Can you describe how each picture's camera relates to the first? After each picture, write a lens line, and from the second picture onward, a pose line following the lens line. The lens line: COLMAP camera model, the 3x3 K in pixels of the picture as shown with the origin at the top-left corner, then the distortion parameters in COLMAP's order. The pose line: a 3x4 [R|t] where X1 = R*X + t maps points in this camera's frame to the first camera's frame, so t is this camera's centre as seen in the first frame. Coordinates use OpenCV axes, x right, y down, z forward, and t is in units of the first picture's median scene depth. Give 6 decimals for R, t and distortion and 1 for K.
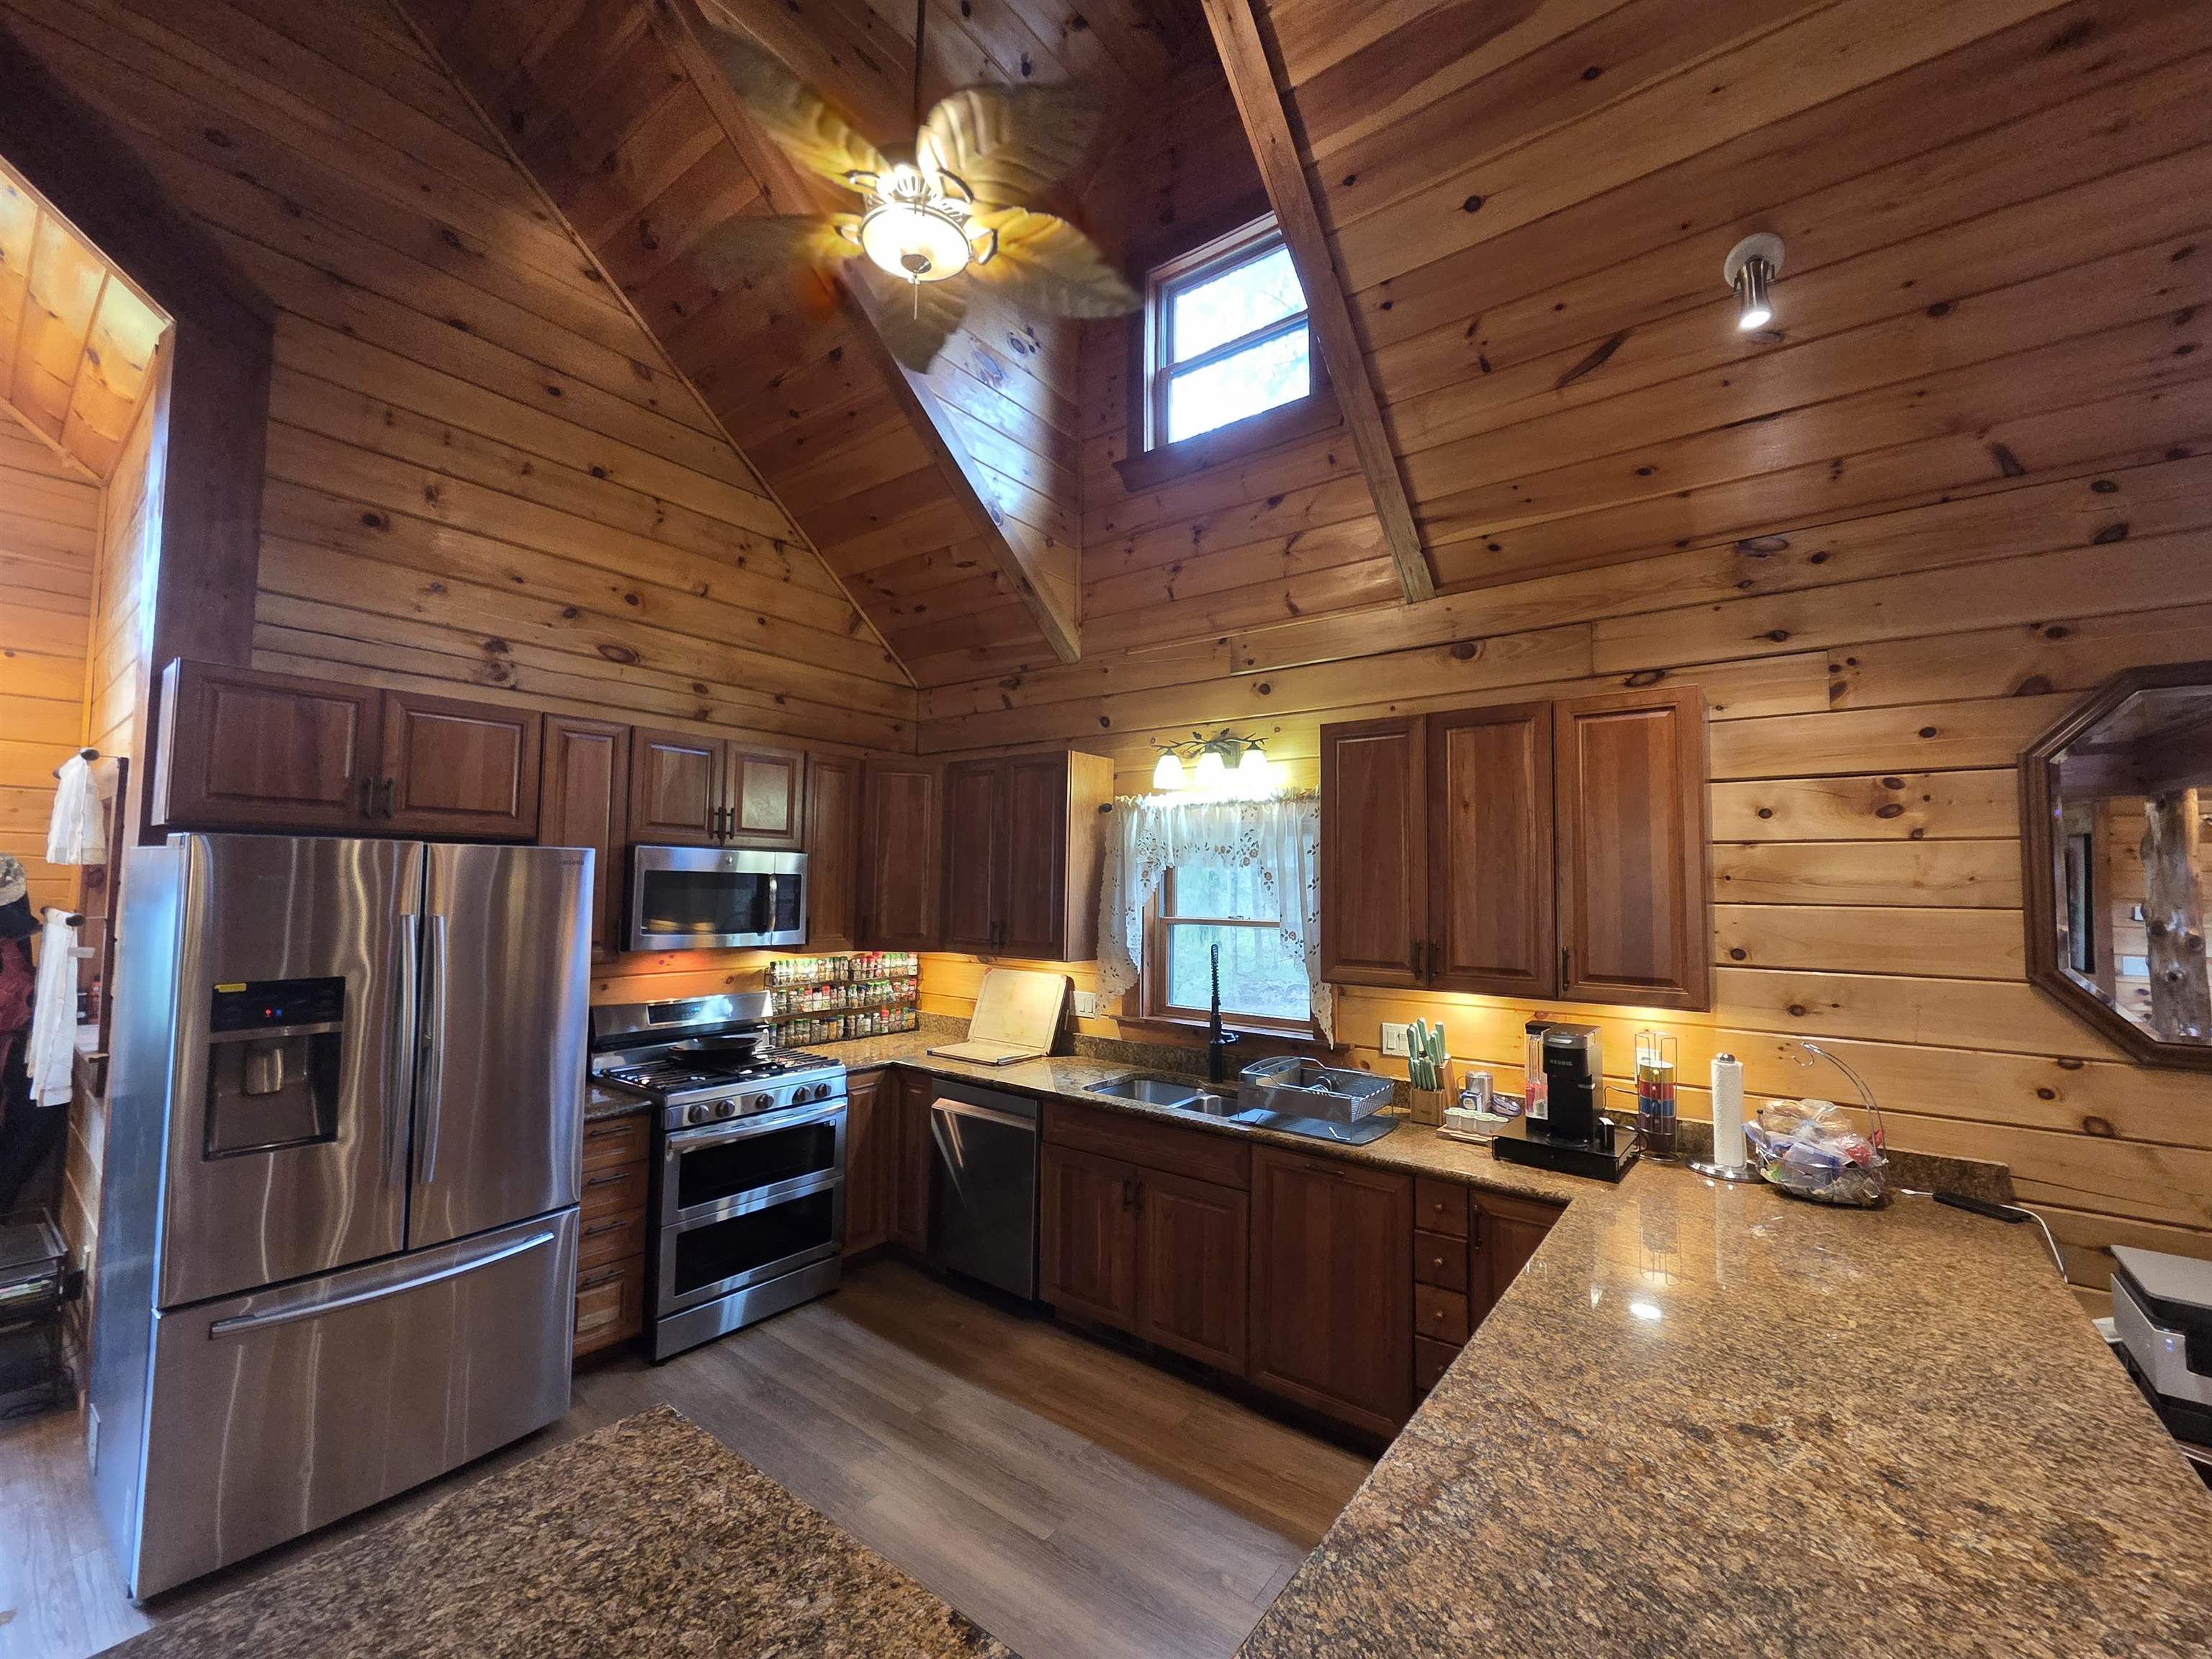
lens RADIAL K [[919.5, 0, 1120.9], [0, 919.5, 837.4], [0, 0, 1]] dist [0.001649, 0.000278]
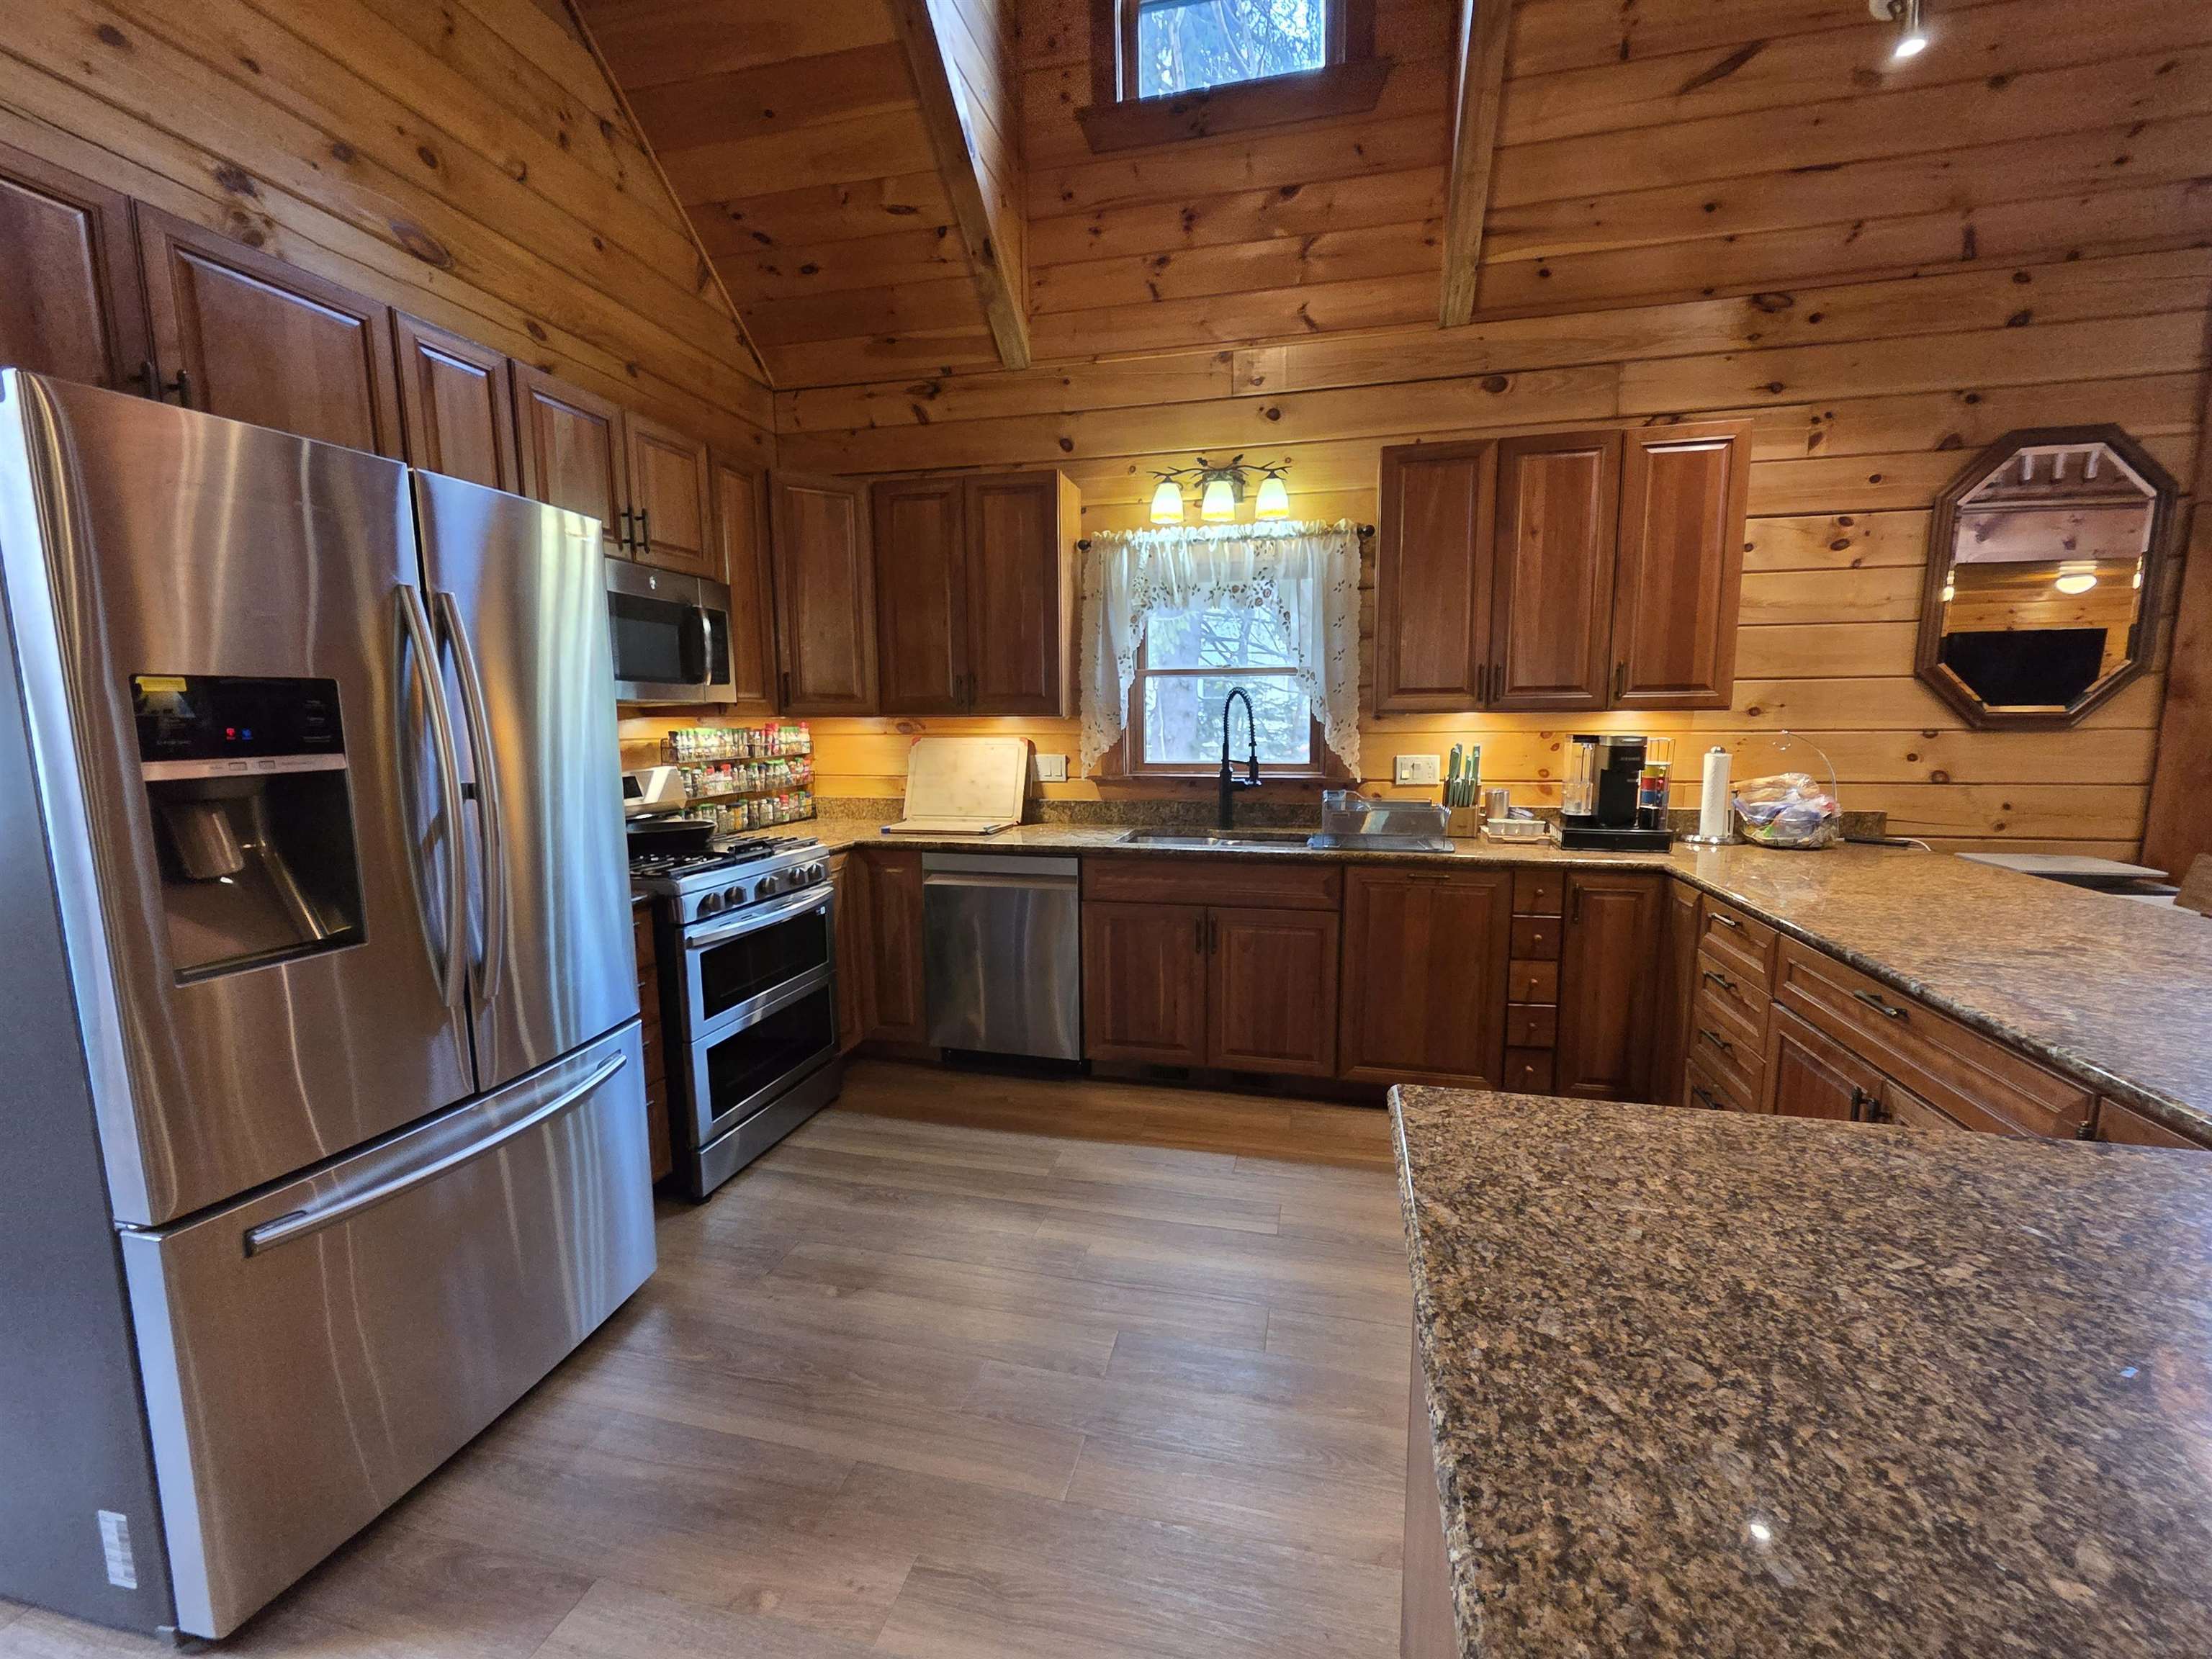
lens RADIAL K [[919.5, 0, 1129.9], [0, 919.5, 844.3], [0, 0, 1]] dist [0.001649, 0.000278]
pose [[0.911207, -0.078969, 0.404308, -0.421629], [-0.001160, 0.980959, 0.194213, 0.093913], [-0.411947, -0.177437, 0.893765, 0.155091]]
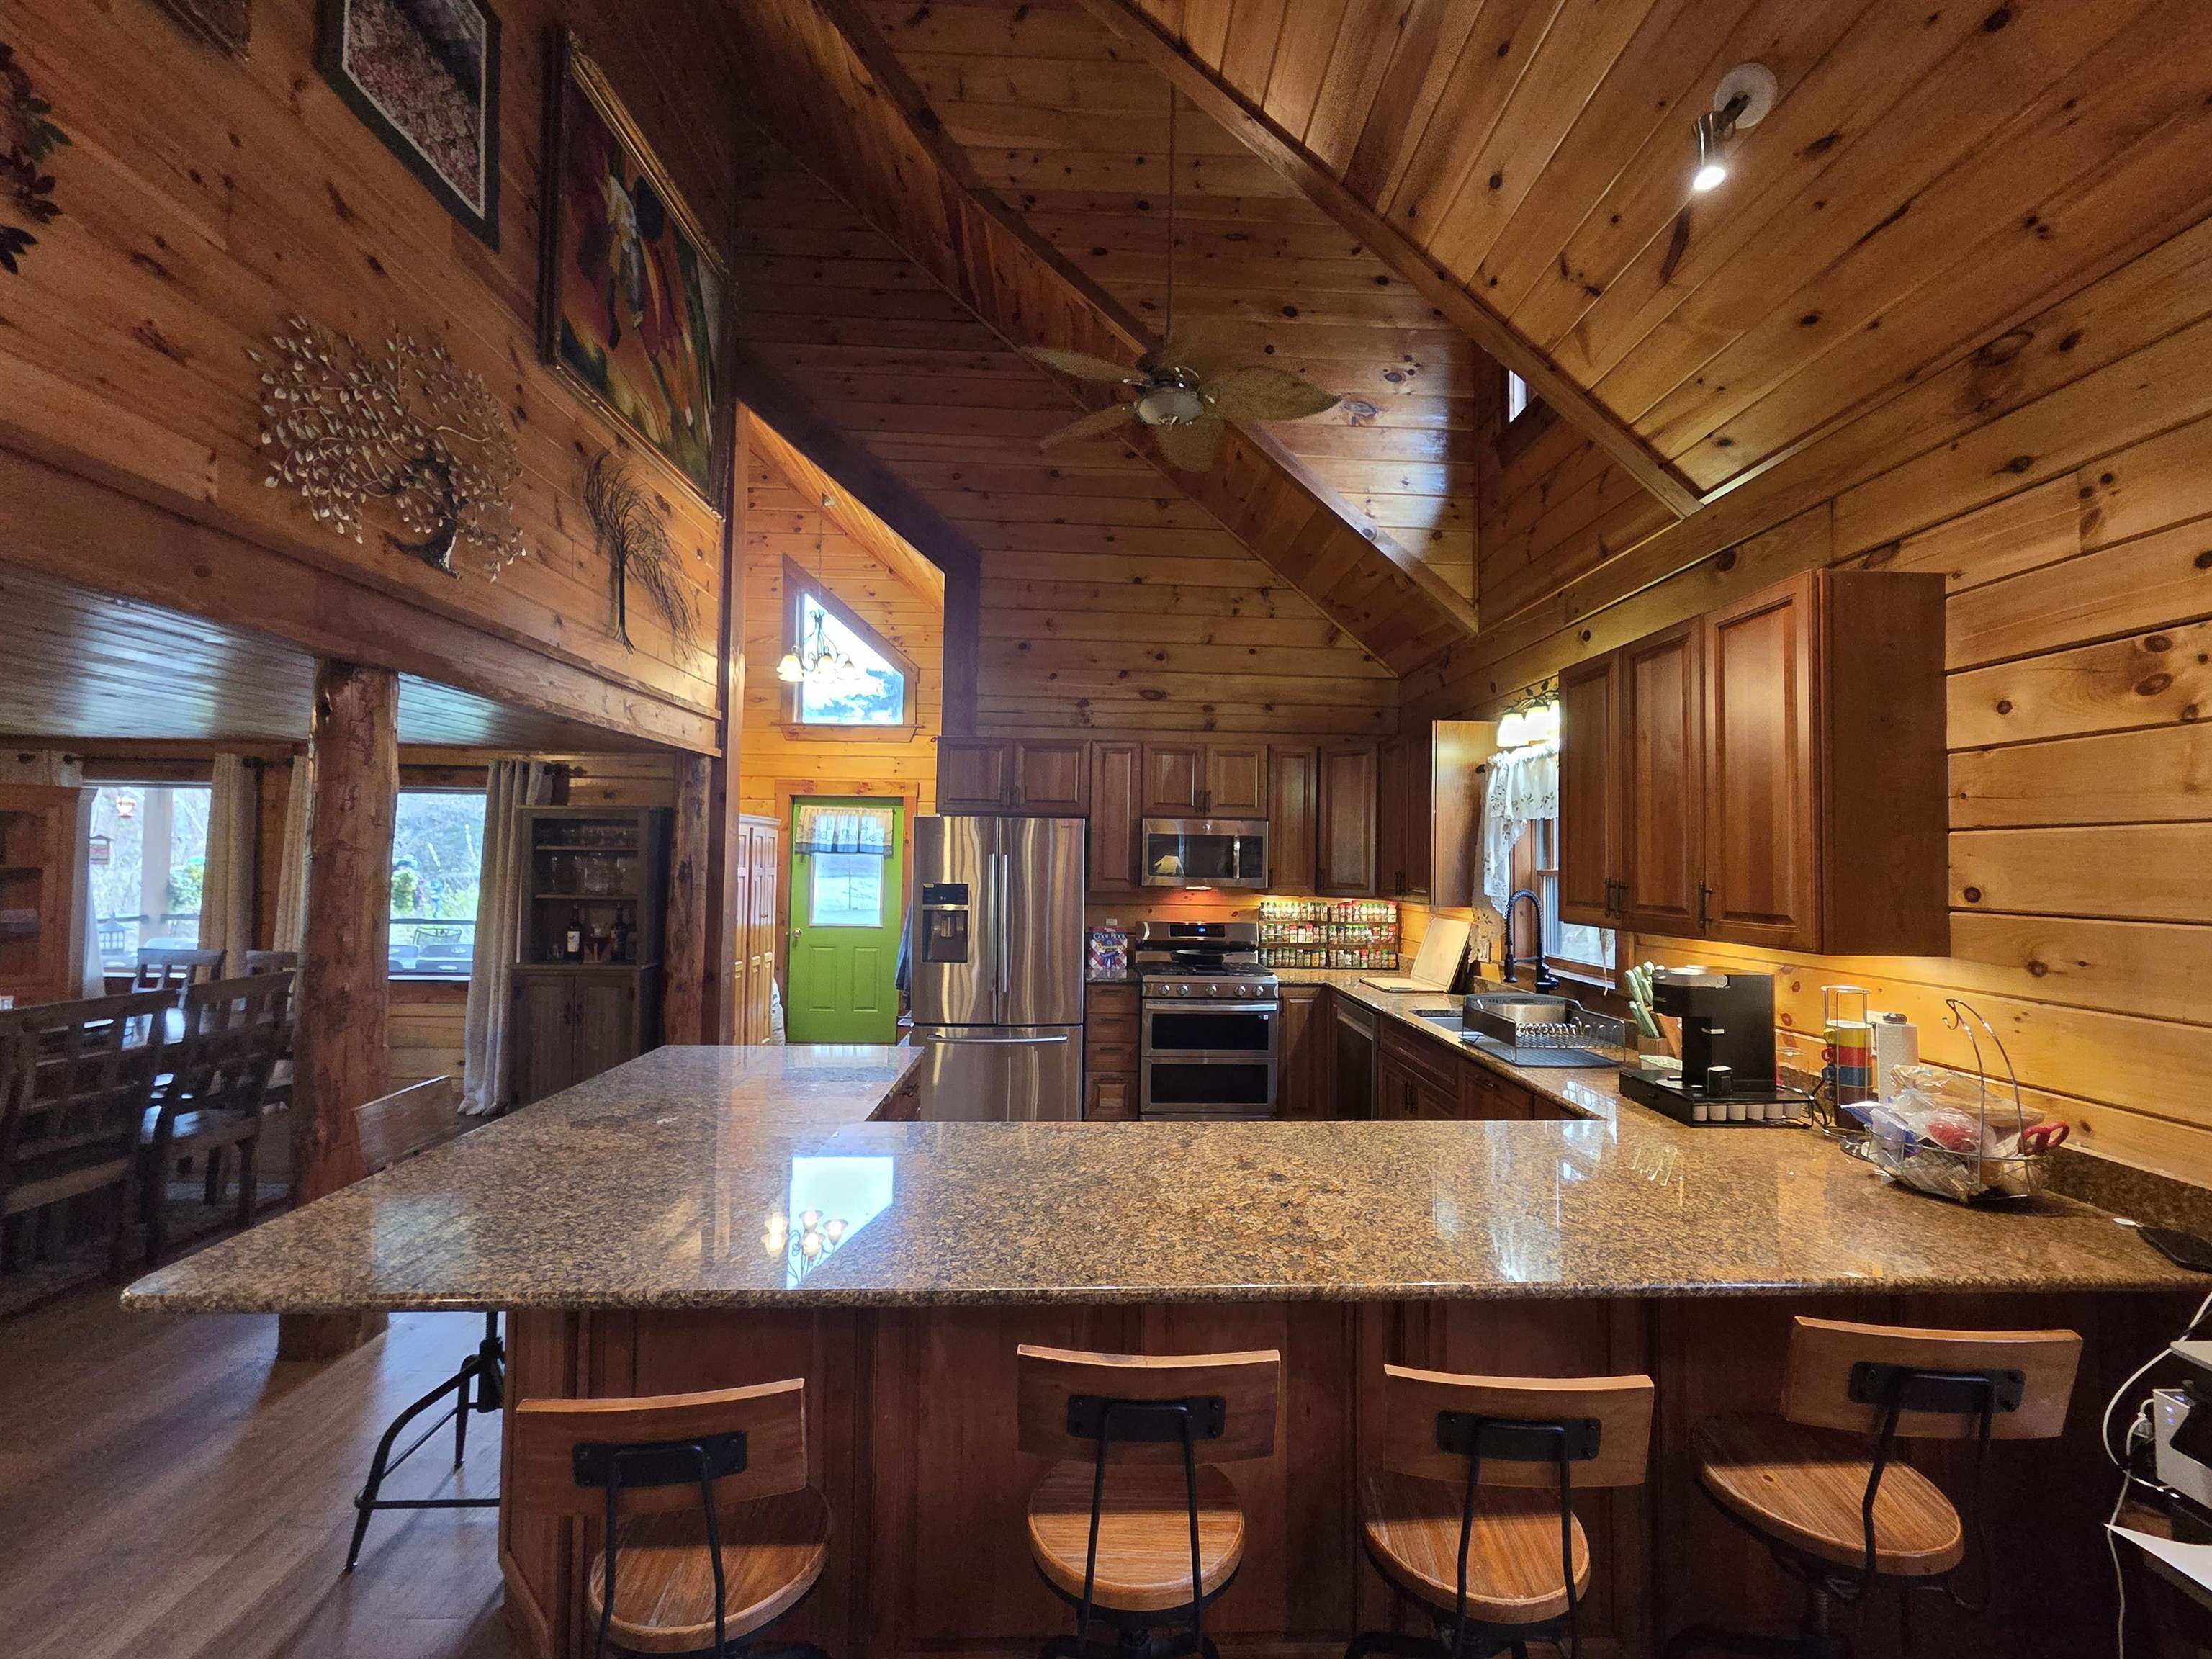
lens RADIAL K [[919.5, 0, 1106.5], [0, 919.5, 843.6], [0, 0, 1]] dist [0.001649, 0.000278]
pose [[0.629684, -0.019643, -0.776603, 0.642633], [0.034186, 0.999413, 0.002440, 0.045733], [0.776099, -0.028085, 0.629986, -0.035207]]
